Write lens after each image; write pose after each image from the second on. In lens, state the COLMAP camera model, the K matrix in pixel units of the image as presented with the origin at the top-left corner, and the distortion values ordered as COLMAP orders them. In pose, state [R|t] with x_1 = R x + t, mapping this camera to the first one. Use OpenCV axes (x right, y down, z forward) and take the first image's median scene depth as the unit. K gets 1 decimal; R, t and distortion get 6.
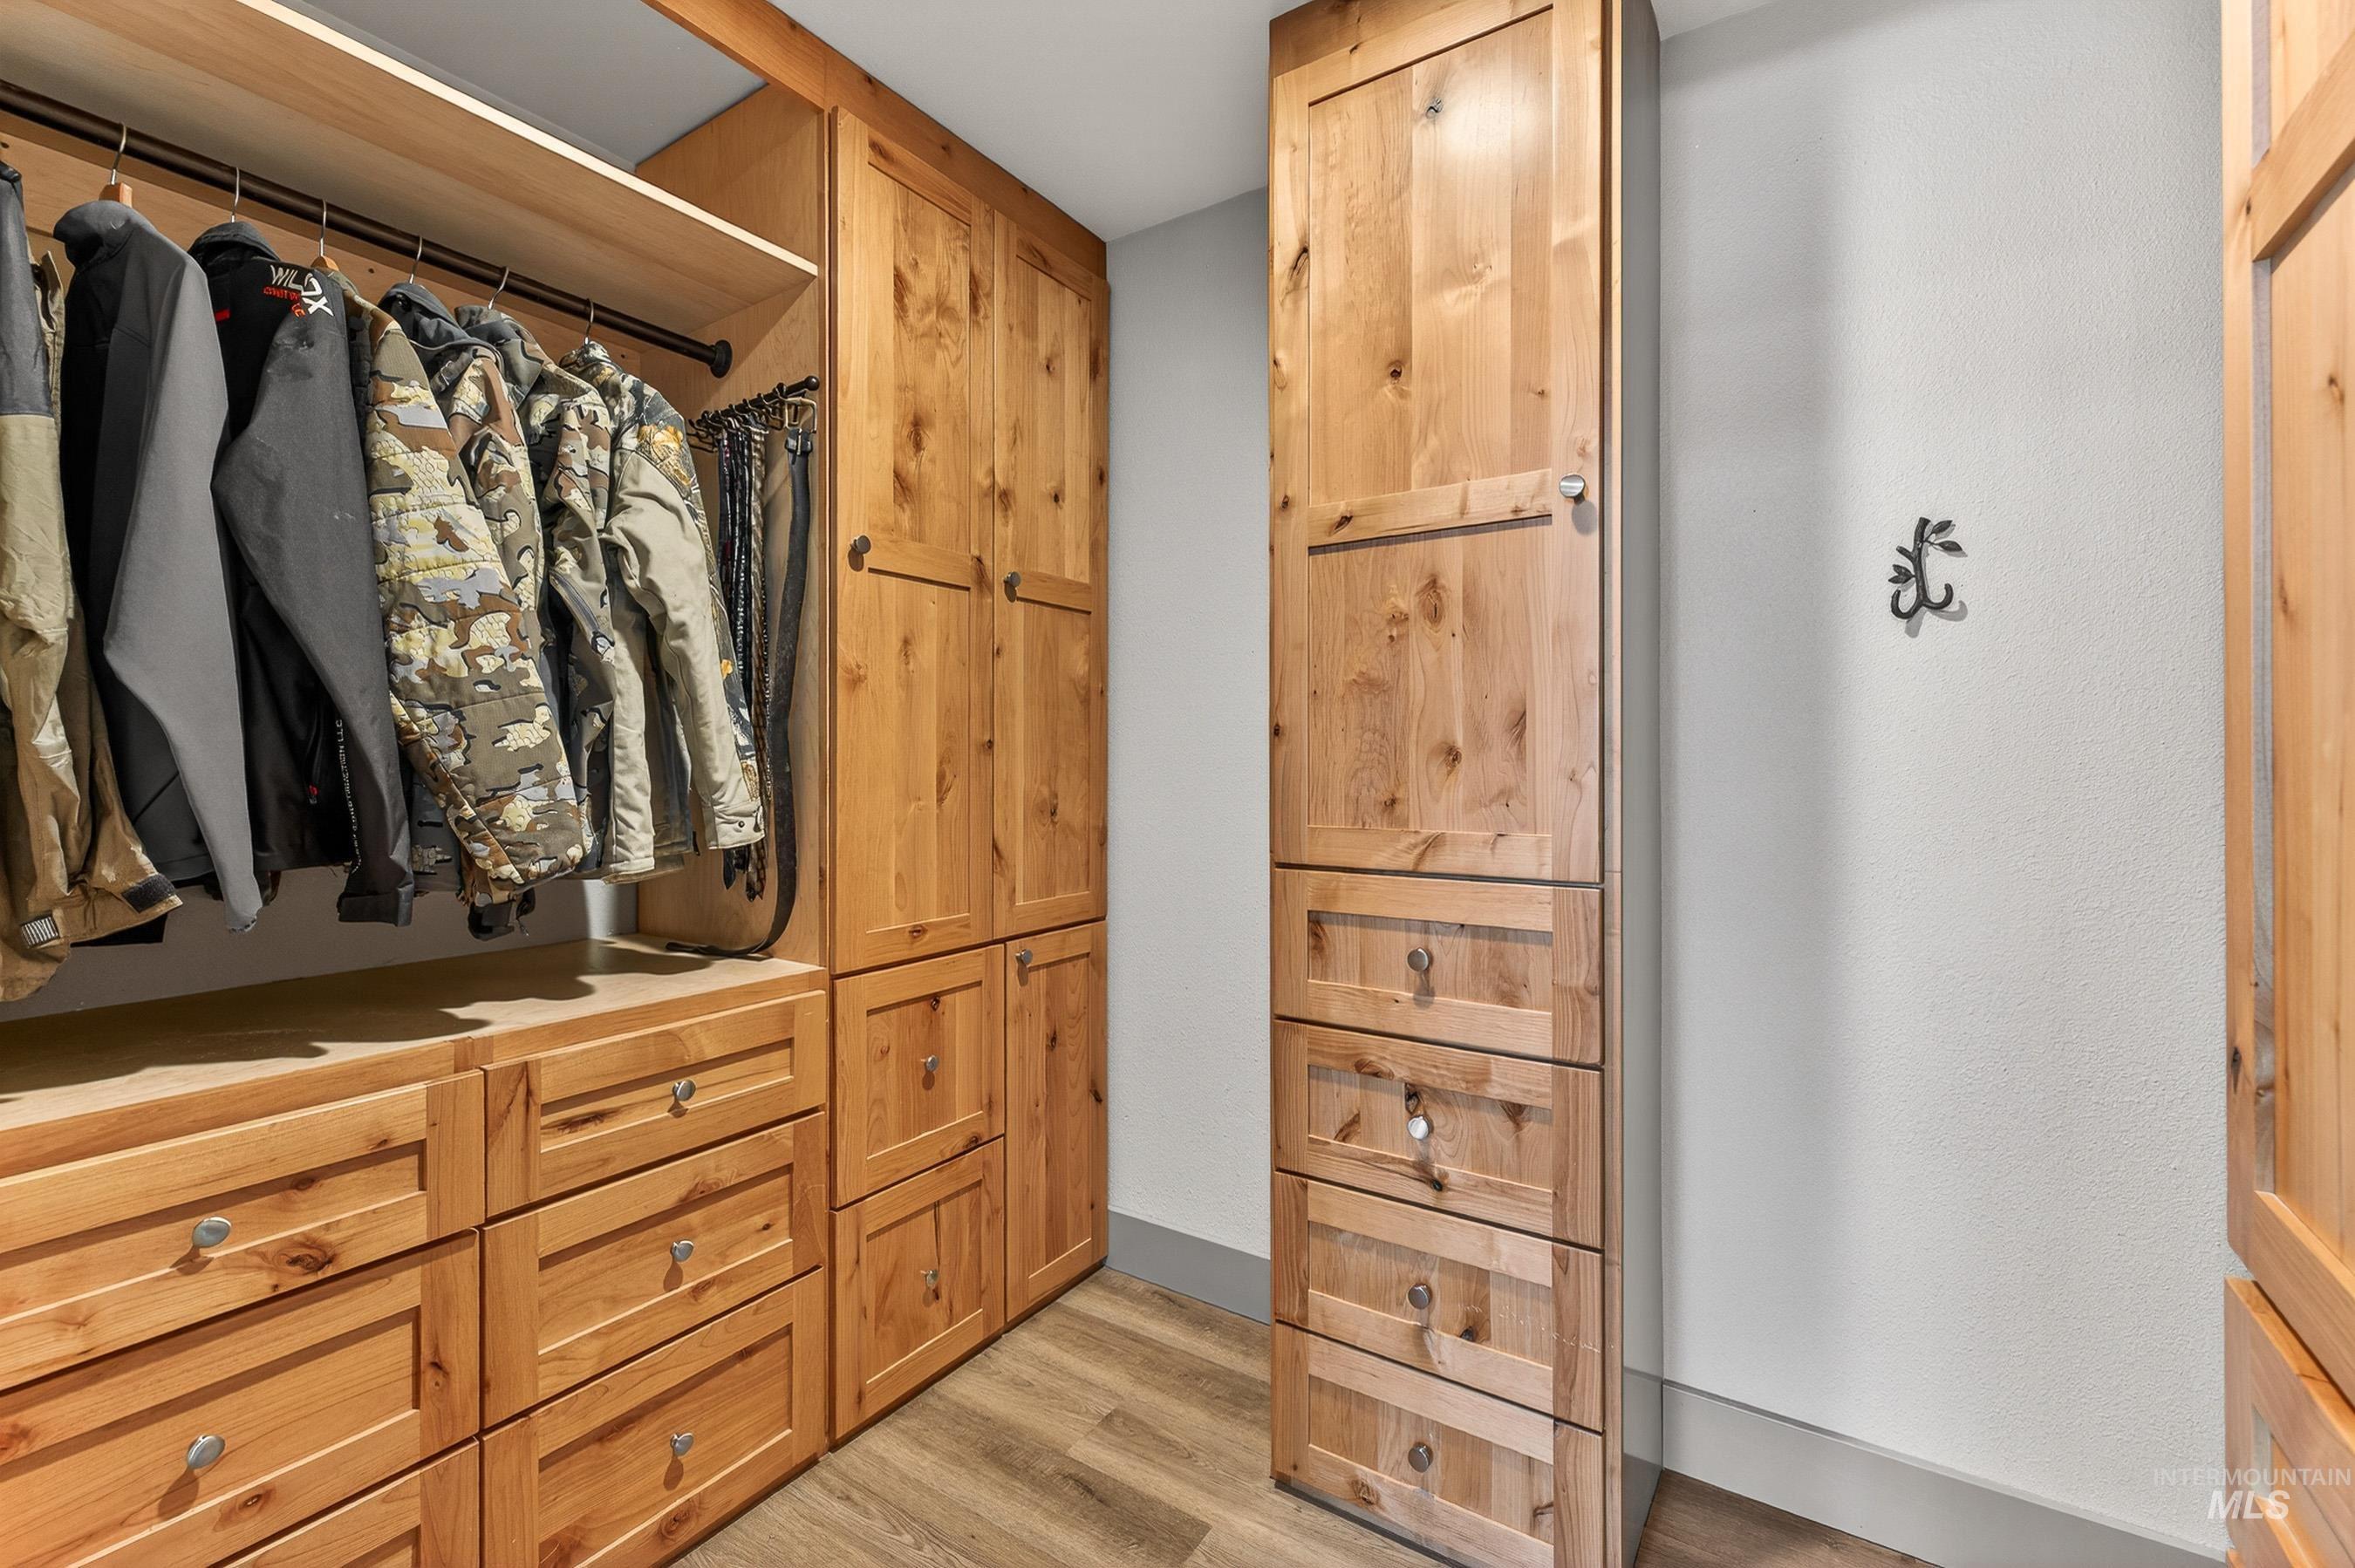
lens RADIAL K [[993.1, 0, 1170.0], [0, 993.1, 787.5], [0, 0, 1]] dist [0.005680, -0.000326]
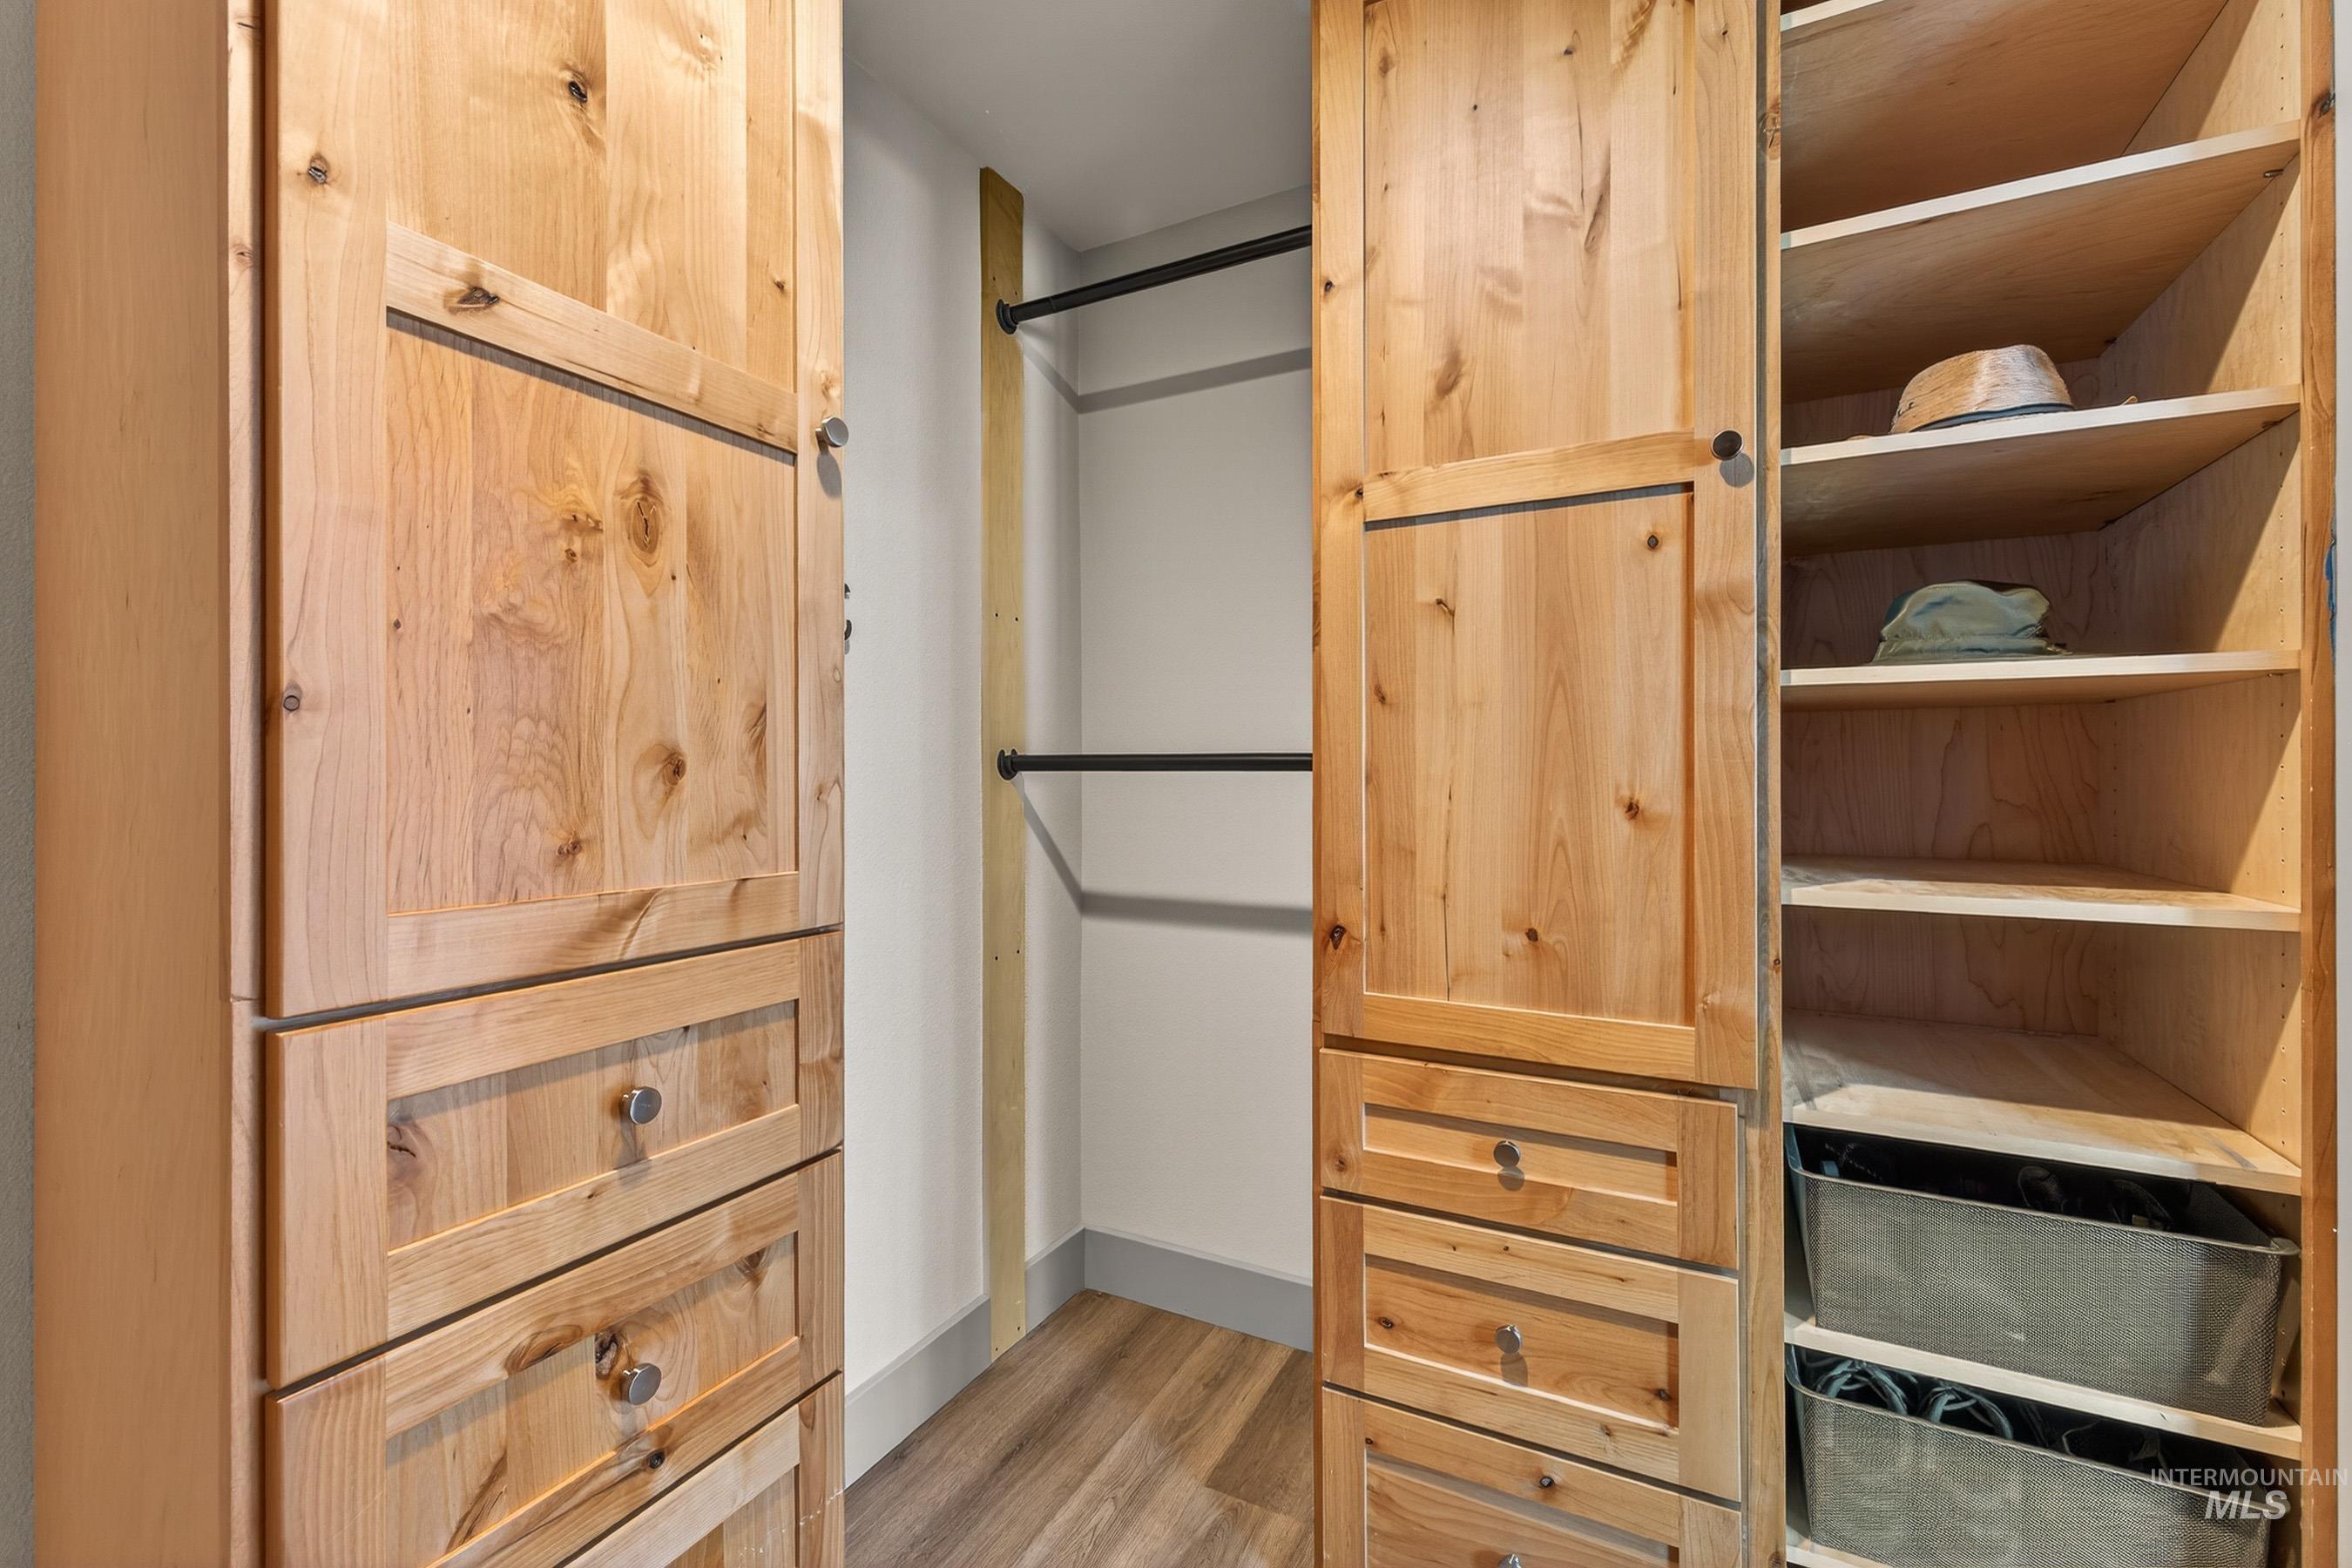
lens RADIAL K [[983.0, 0, 1176.0], [0, 983.0, 784.0], [0, 0, 1]] dist [-0.012266, -0.000218]
pose [[-0.109126, -0.005985, 0.994010, -0.372454], [0.025067, 0.999647, 0.008771, -0.017695], [-0.993712, 0.025874, -0.108937, 0.743125]]
